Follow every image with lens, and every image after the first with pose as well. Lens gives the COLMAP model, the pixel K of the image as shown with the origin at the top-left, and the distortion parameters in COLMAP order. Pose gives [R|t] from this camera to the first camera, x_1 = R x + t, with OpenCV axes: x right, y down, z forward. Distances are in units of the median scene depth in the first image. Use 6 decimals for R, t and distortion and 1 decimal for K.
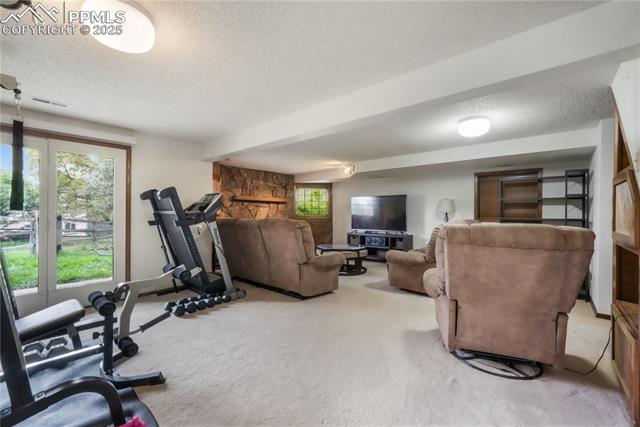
lens RADIAL K [[278.2, 0, 319.2], [0, 278.2, 214.8], [0, 0, 1]] dist [0.002717, 0.000174]
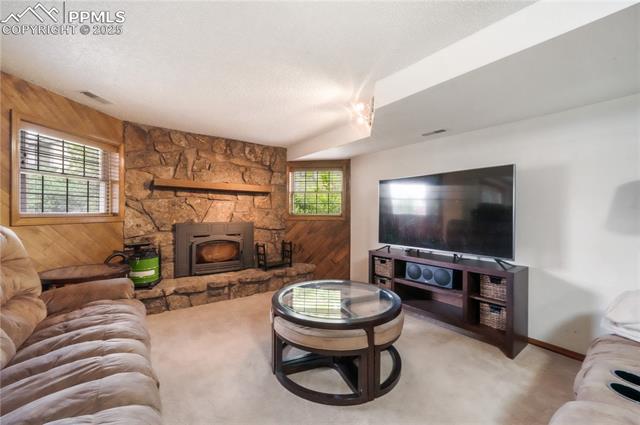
lens RADIAL K [[257.3, 0, 317.4], [0, 257.3, 211.9], [0, 0, 1]] dist [0.003095, 0.000263]
pose [[0.975502, 0.005684, -0.219919, 0.109685], [-0.005828, 0.999983, -0.000008, -0.005155], [0.219915, 0.001289, 0.975518, 0.516017]]
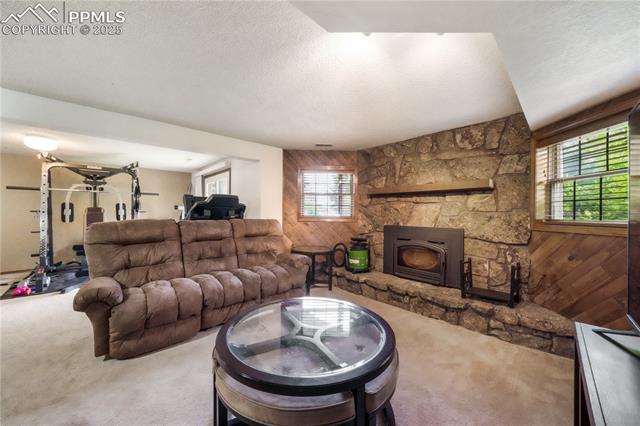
lens RADIAL K [[237.9, 0, 319.4], [0, 237.9, 213.6], [0, 0, 1]] dist [-0.003249, -0.000193]
pose [[-0.090606, -0.004127, -0.995878, 0.266340], [-0.011898, 0.999925, -0.003062, -0.004315], [0.995816, 0.011571, -0.090648, 0.831963]]
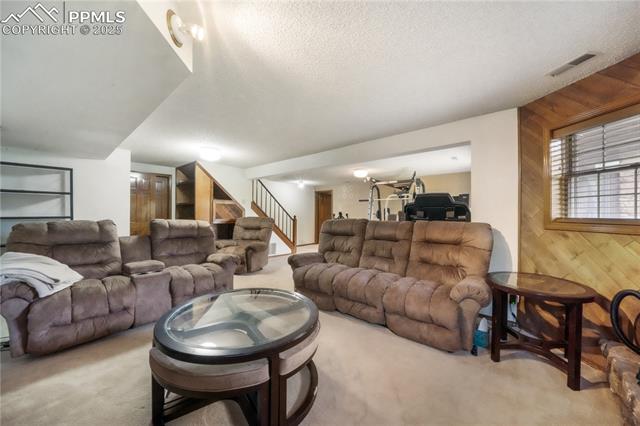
lens RADIAL K [[237.9, 0, 322.5], [0, 237.9, 213.5], [0, 0, 1]] dist [-0.003249, -0.000193]
pose [[-0.999308, -0.014061, -0.034445, 0.002789], [-0.014087, 0.999901, 0.000523, -0.002939], [0.034434, 0.001008, -0.999406, 1.023222]]
